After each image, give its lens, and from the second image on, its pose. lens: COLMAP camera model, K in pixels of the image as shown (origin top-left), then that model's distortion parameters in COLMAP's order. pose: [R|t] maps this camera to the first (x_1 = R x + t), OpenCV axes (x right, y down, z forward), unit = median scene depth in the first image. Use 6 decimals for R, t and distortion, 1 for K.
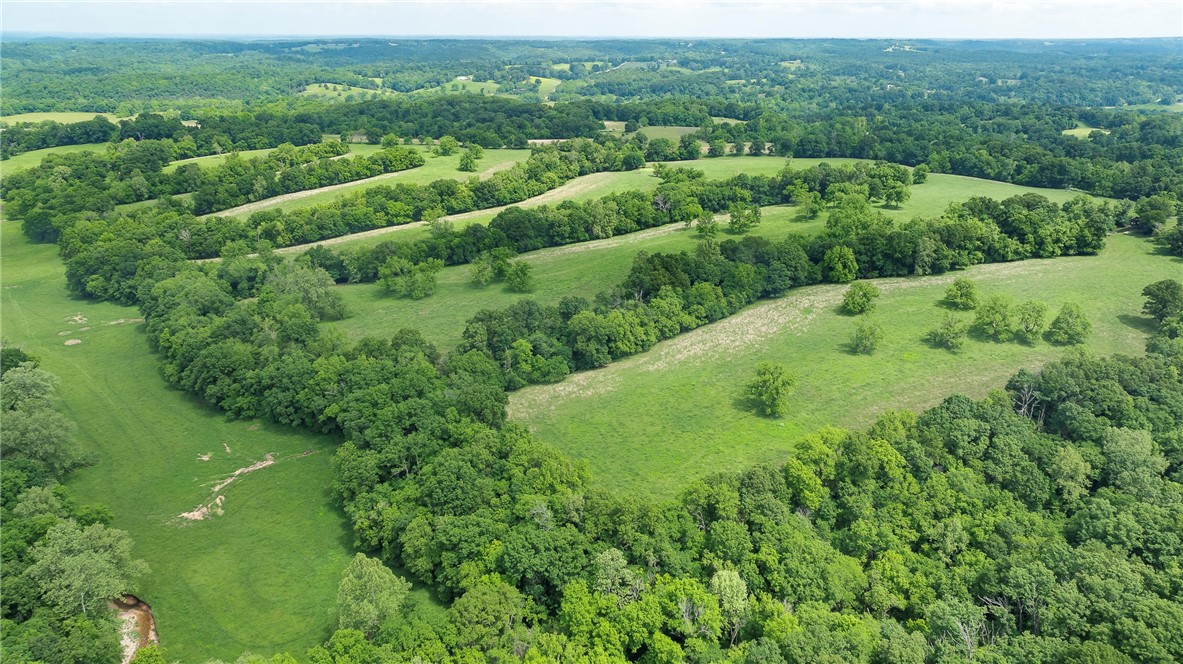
lens RADIAL K [[845.9, 0, 588.9], [0, 845.9, 328.5], [0, 0, 1]] dist [-0.024448, 0.050390]
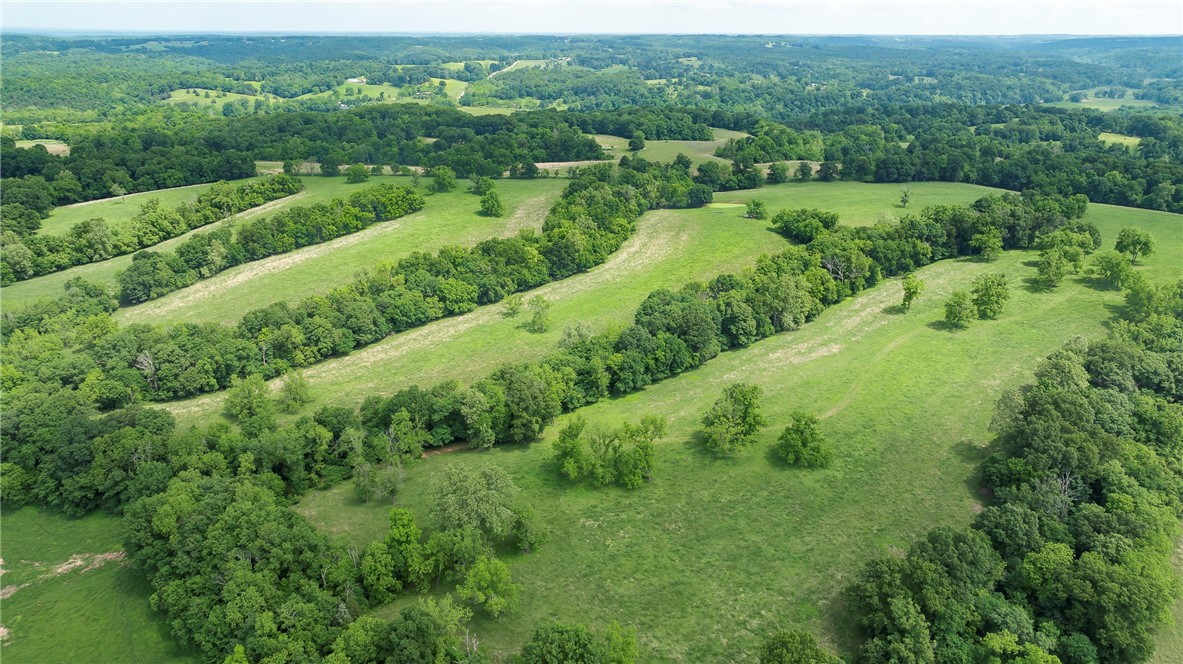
lens RADIAL K [[863.6, 0, 591.5], [0, 863.6, 332.0], [0, 0, 1]] dist [-0.026569, 0.058613]
pose [[0.986659, -0.053557, 0.153740, -0.153497], [0.053320, 0.998561, 0.005664, -0.071608], [-0.153822, 0.002609, 0.988095, 0.201019]]
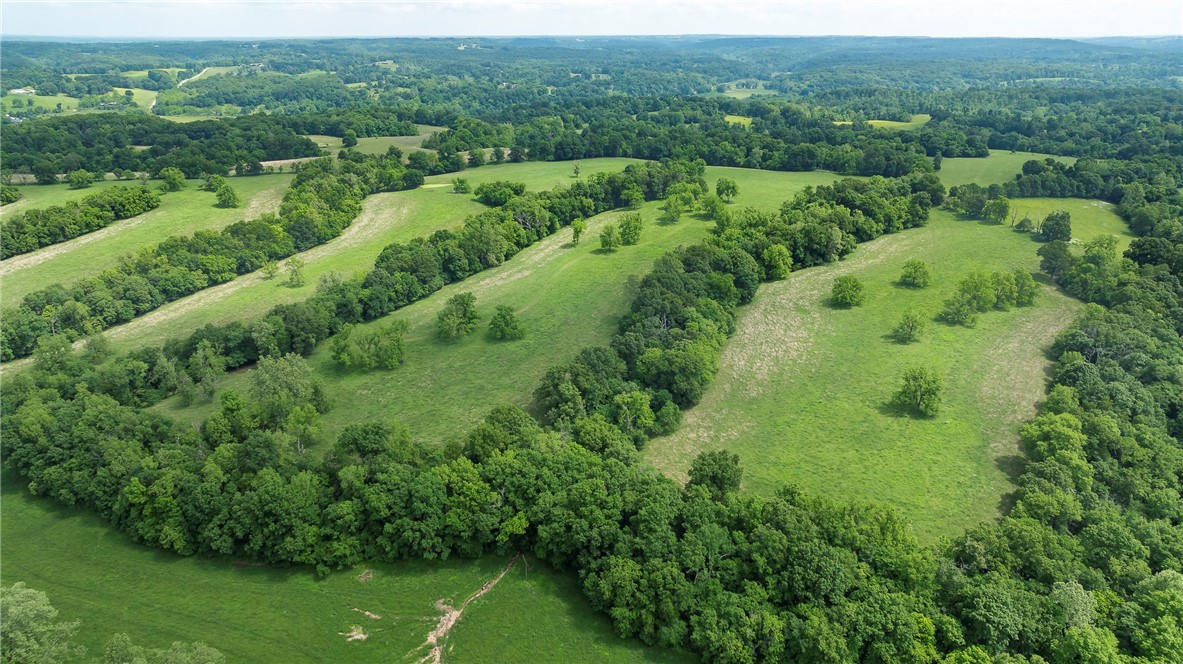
lens RADIAL K [[845.9, 0, 588.9], [0, 845.9, 328.5], [0, 0, 1]] dist [-0.024448, 0.050390]
pose [[0.878134, -0.164993, 0.449064, -0.193308], [0.164538, 0.985545, 0.040354, -0.036665], [-0.449231, 0.038452, 0.892588, 0.083130]]
